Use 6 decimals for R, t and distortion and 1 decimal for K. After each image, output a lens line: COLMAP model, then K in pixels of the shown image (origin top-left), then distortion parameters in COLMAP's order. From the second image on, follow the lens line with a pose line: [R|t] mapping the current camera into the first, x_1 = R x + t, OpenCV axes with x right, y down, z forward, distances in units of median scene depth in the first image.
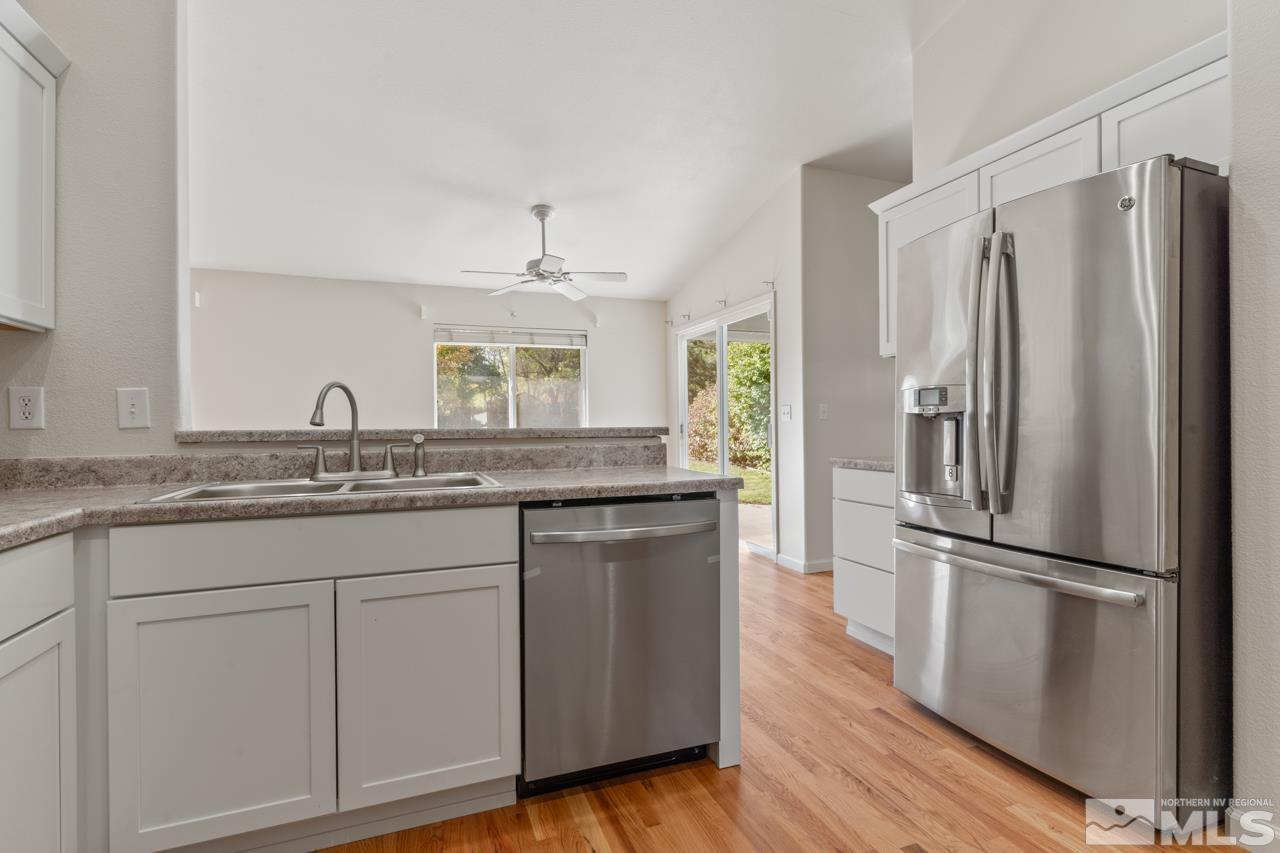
lens RADIAL K [[611.1, 0, 640.0], [0, 611.1, 426.5], [0, 0, 1]] dist [0.001952, 0.000249]
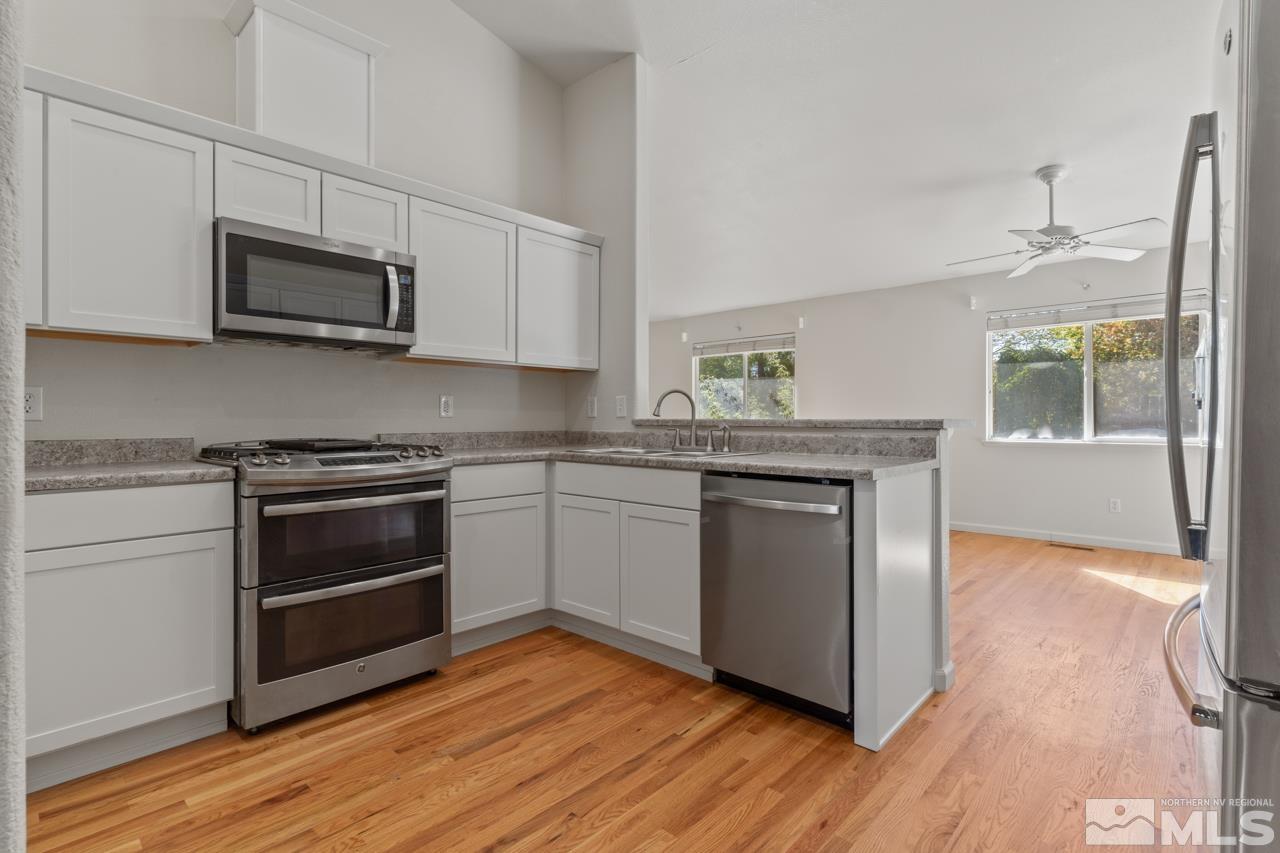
lens RADIAL K [[610.8, 0, 641.0], [0, 610.8, 420.4], [0, 0, 1]] dist [0.002496, 0.000153]
pose [[0.442406, 0.011799, -0.896737, 0.863826], [-0.004801, 0.999930, 0.010788, -0.007058], [0.896802, -0.000467, 0.442431, 0.192257]]
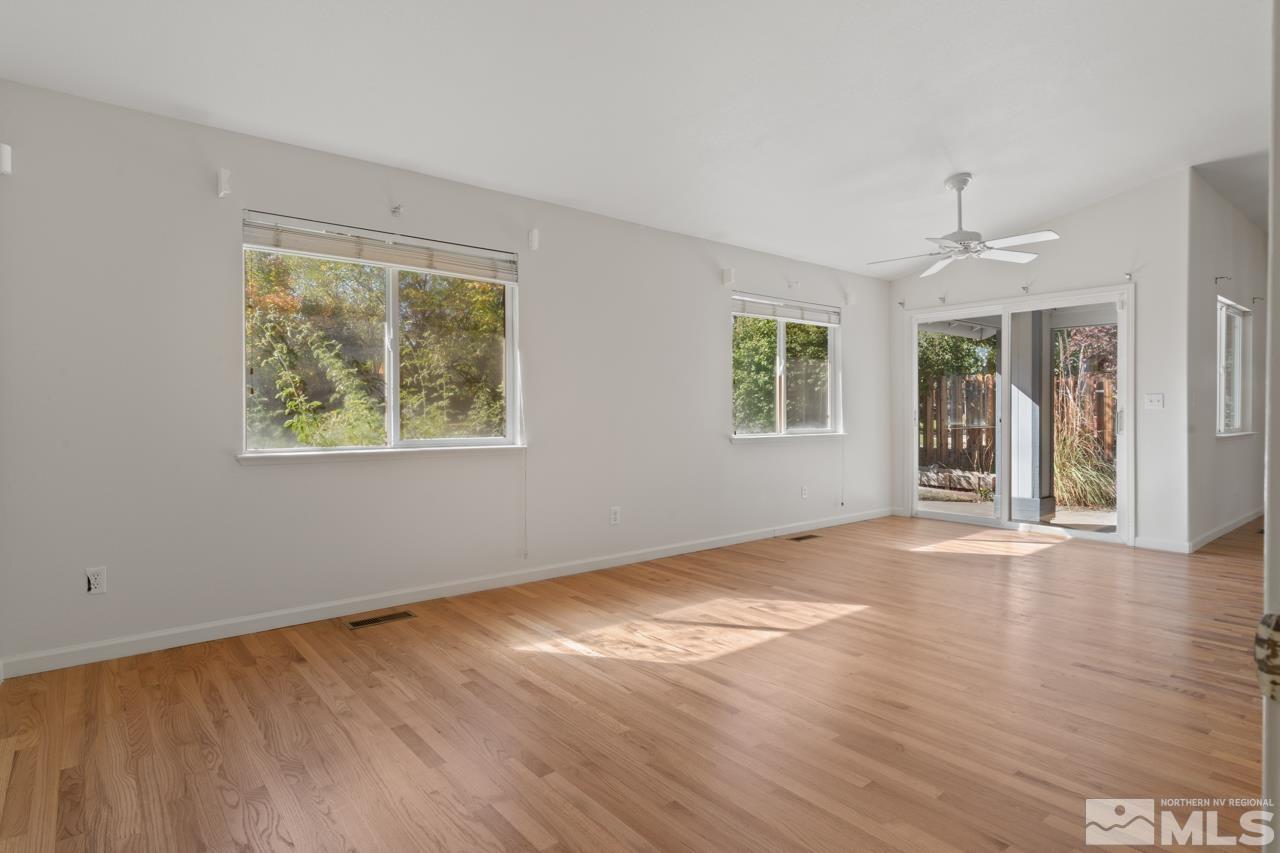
lens RADIAL K [[680.7, 0, 639.1], [0, 680.7, 419.1], [0, 0, 1]] dist [-0.000948, -0.000533]
pose [[0.947287, 0.005877, 0.320333, -2.202627], [-0.008100, 0.999951, 0.005609, 0.019866], [-0.320285, -0.007908, 0.947288, 0.414035]]
